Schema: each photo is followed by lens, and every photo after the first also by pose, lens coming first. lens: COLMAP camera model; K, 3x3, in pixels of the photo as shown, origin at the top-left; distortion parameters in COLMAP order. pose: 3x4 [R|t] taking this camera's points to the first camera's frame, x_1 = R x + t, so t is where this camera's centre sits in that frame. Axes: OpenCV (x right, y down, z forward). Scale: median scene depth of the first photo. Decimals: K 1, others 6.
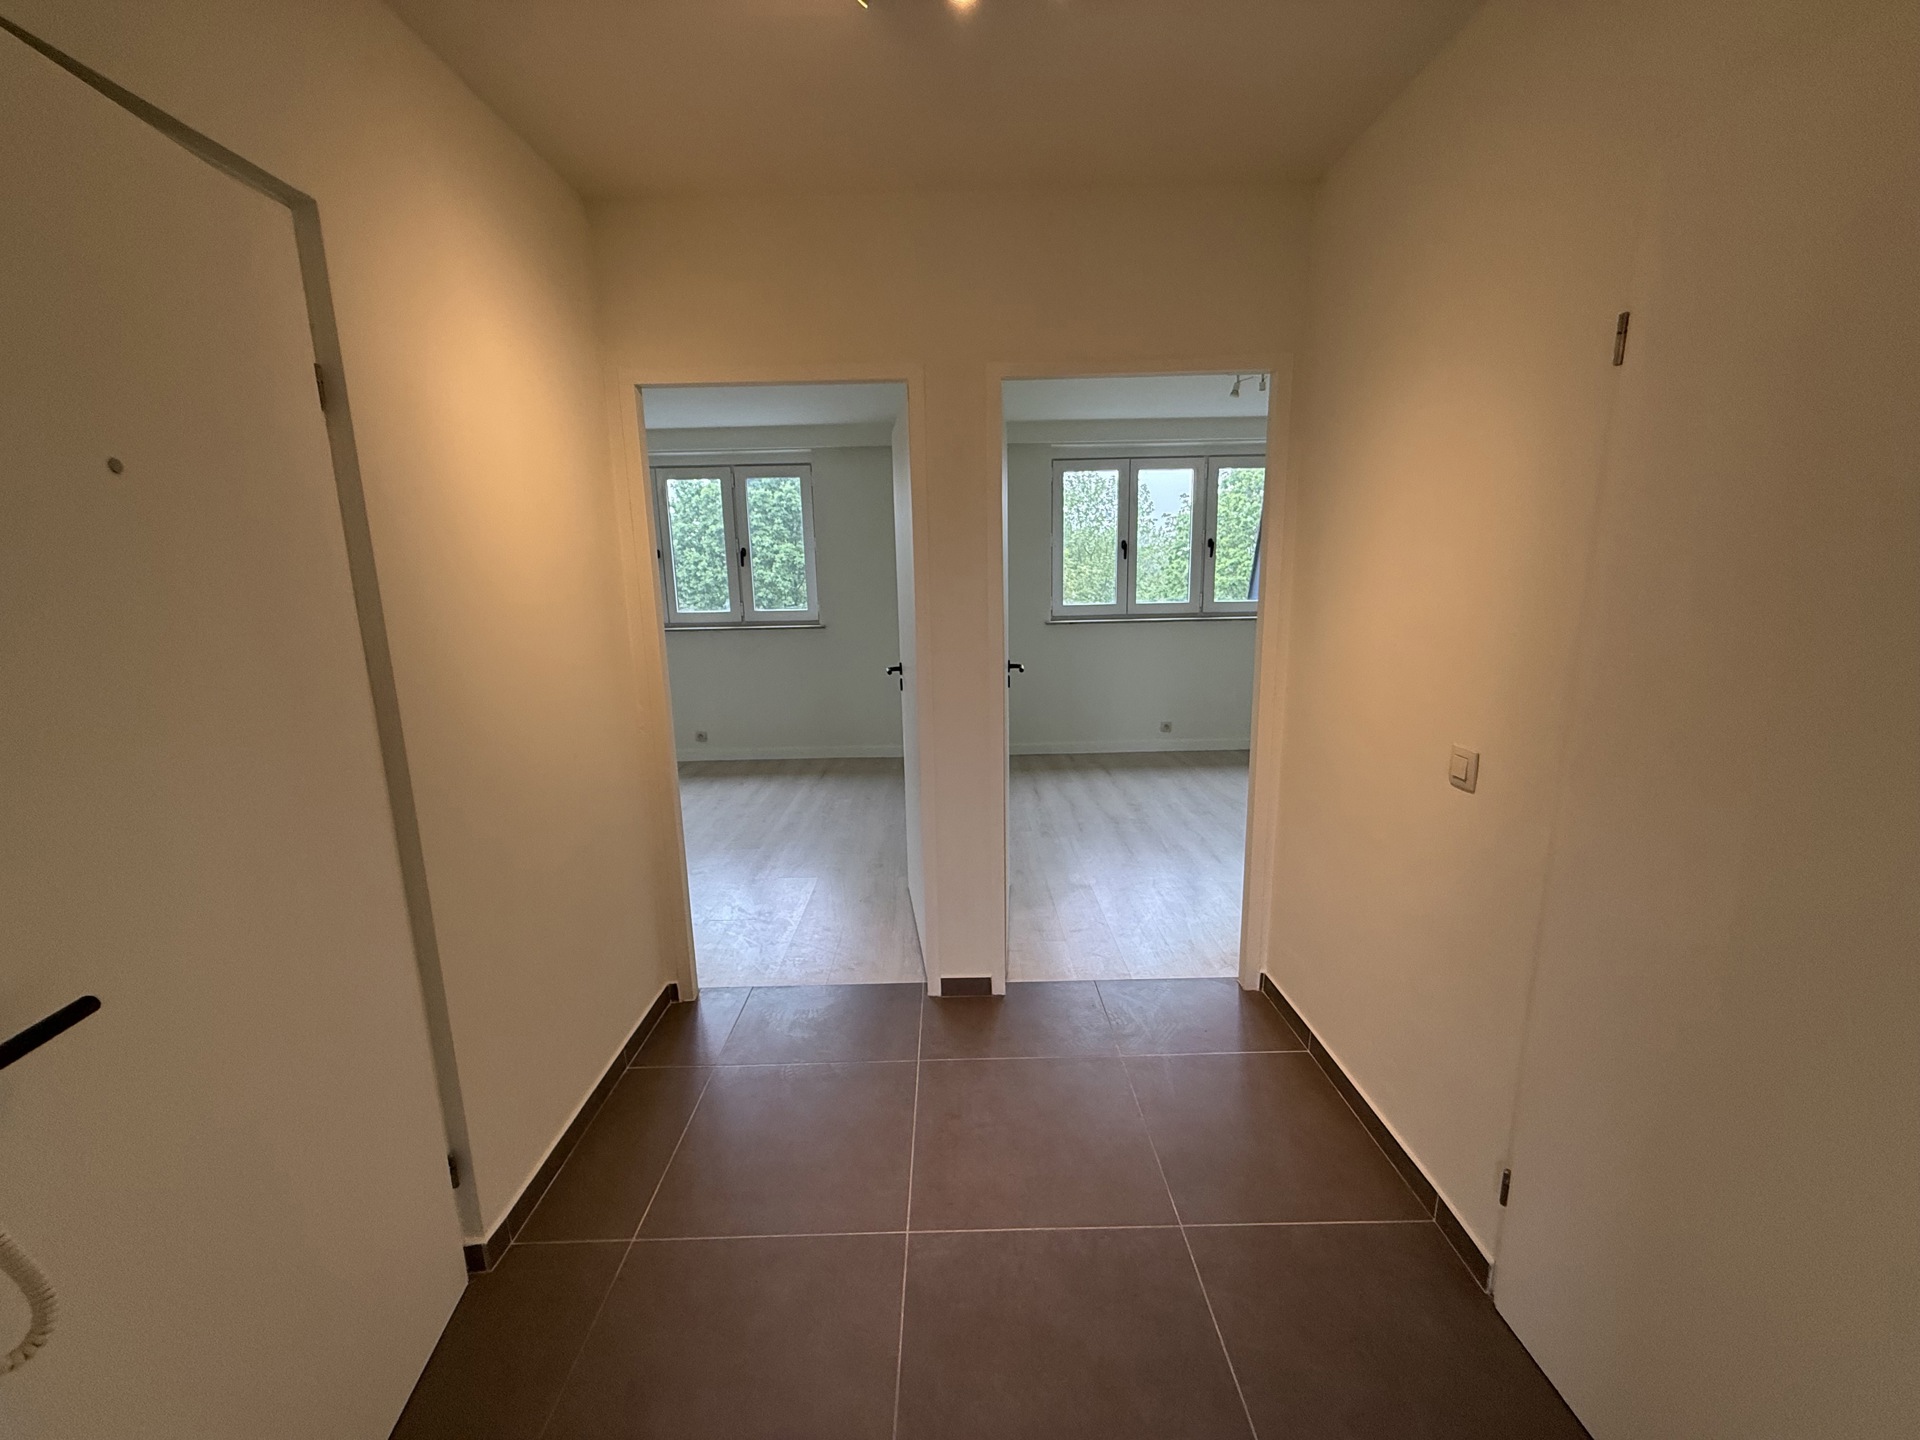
lens RADIAL K [[761.4, 0, 956.3], [0, 761.4, 720.9], [0, 0, 1]] dist [-0.002102, 0.000043]
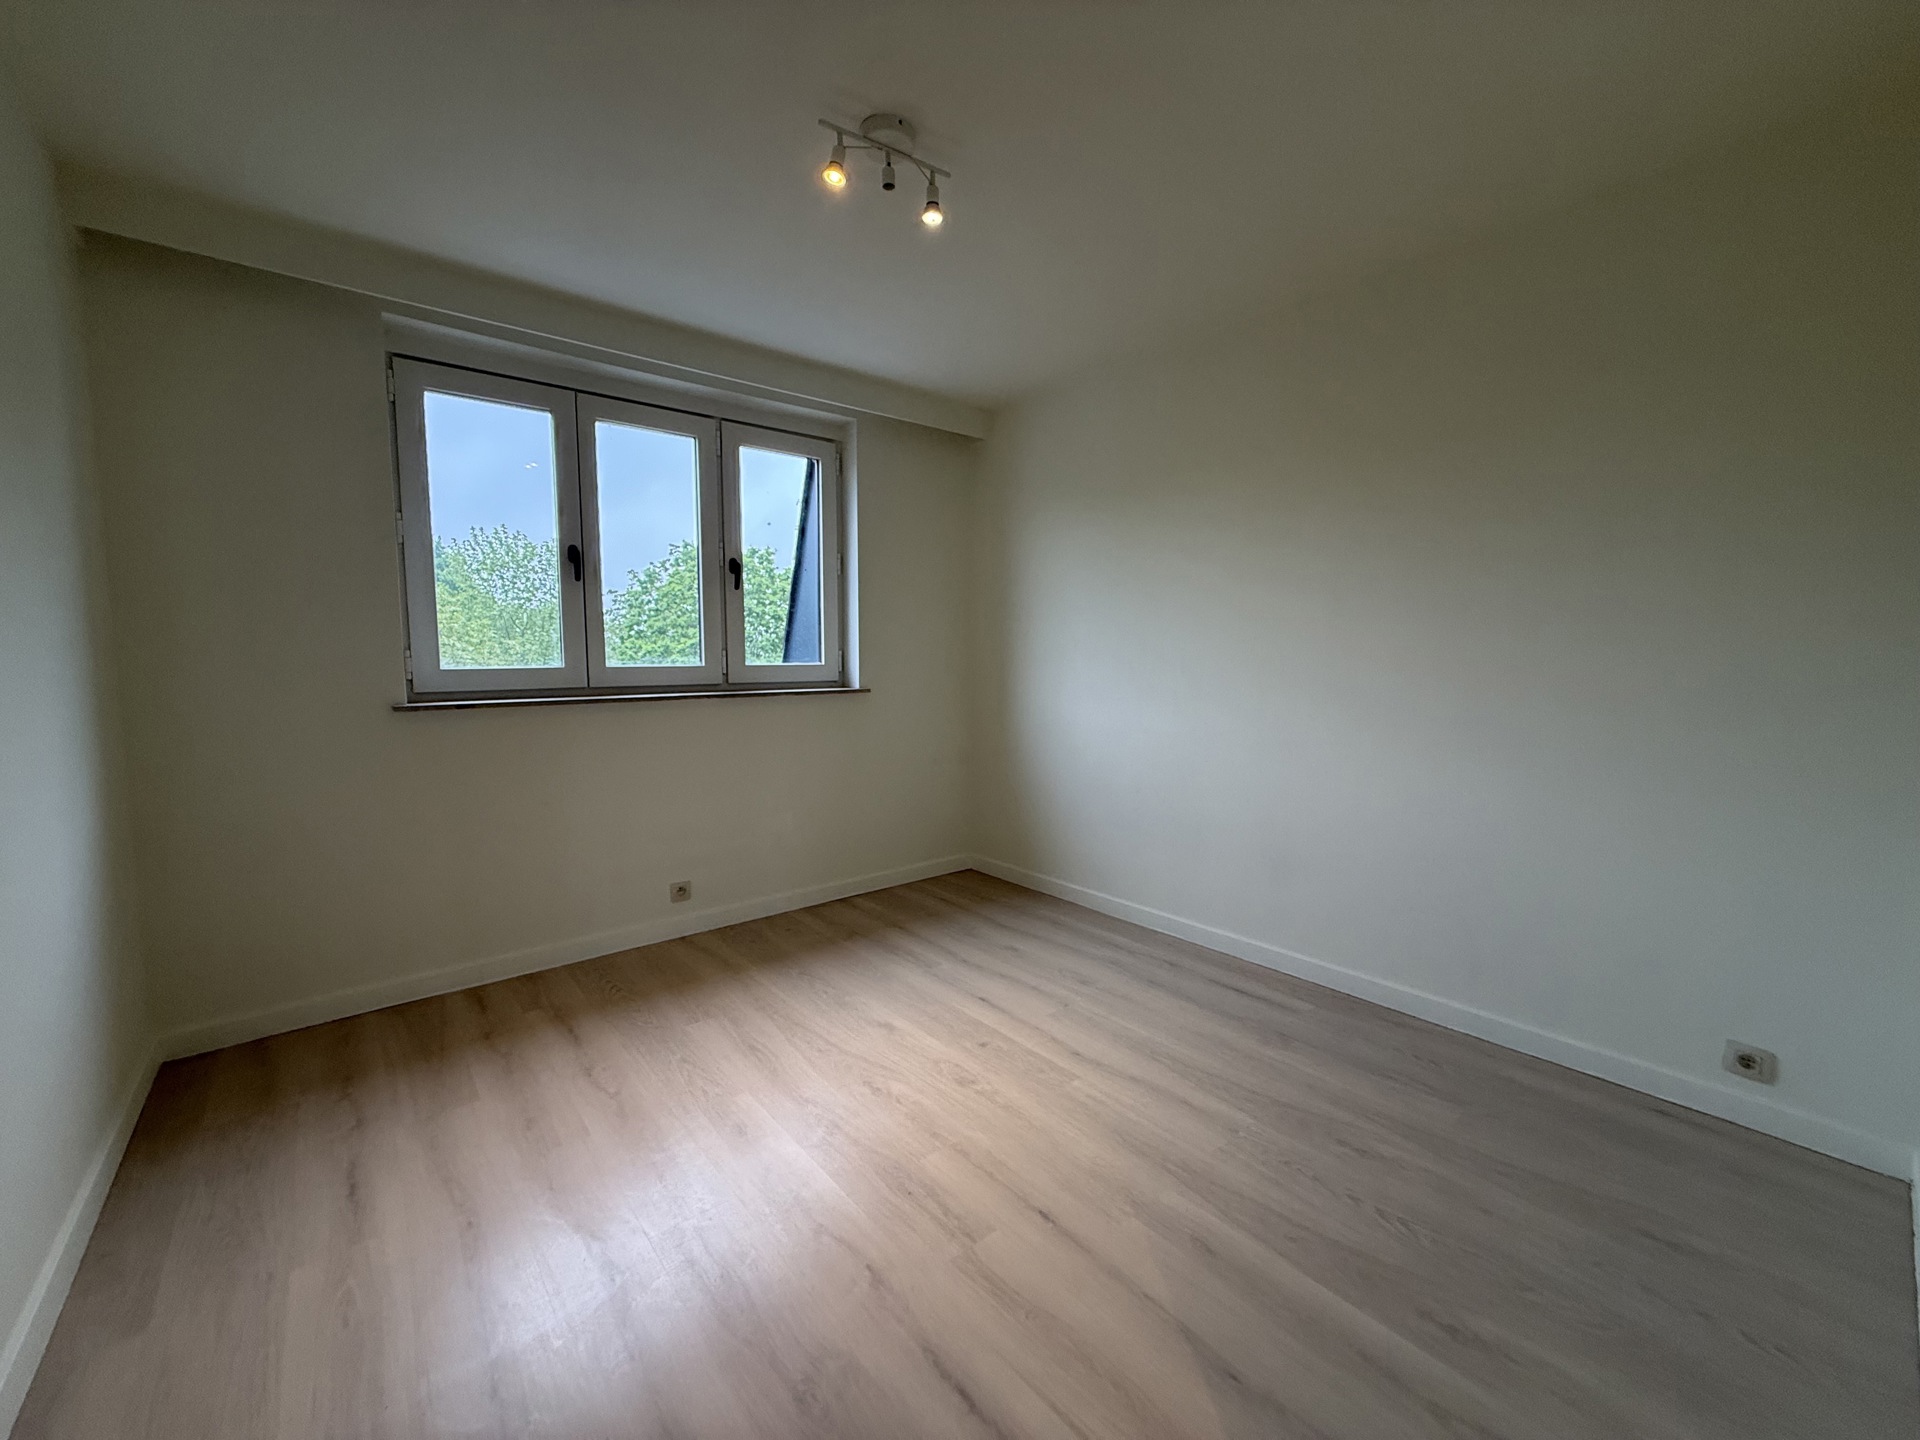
lens RADIAL K [[761.4, 0, 956.3], [0, 761.4, 720.9], [0, 0, 1]] dist [-0.002102, 0.000043]
pose [[0.774134, -0.035649, 0.632017, 0.089588], [0.104990, 0.991816, -0.072655, -0.053006], [-0.624254, 0.122600, 0.771541, 0.446530]]
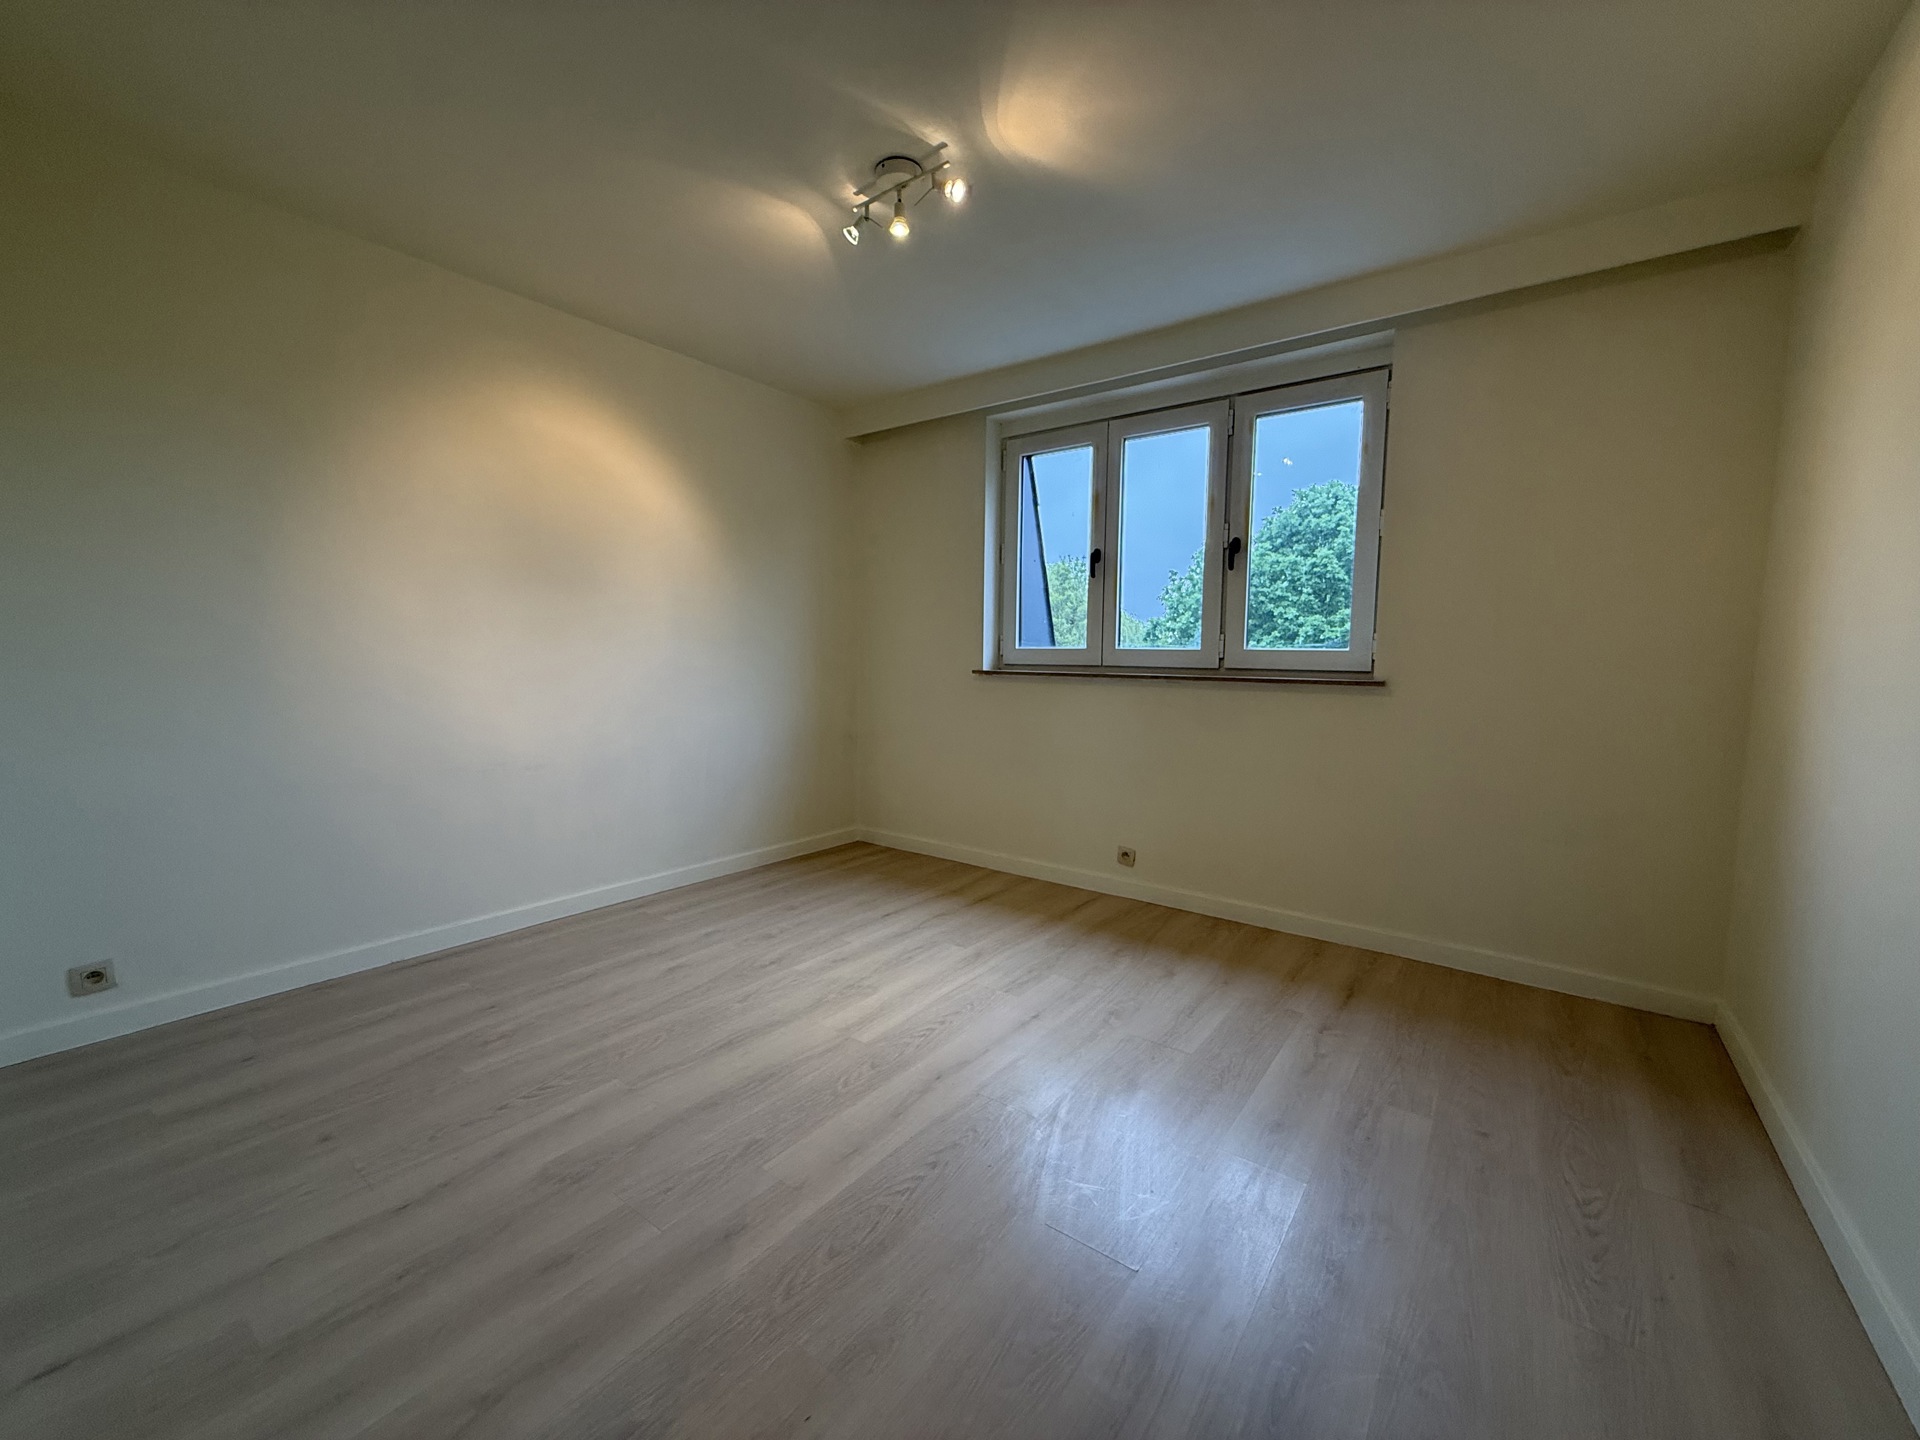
lens RADIAL K [[752.7, 0, 964.3], [0, 752.7, 718.2], [0, 0, 1]] dist [-0.001141, -0.000103]
pose [[0.796920, 0.089375, -0.597436, 0.510363], [-0.136678, 0.990025, -0.034209, -0.059923], [0.588419, 0.108919, 0.801187, 0.440333]]
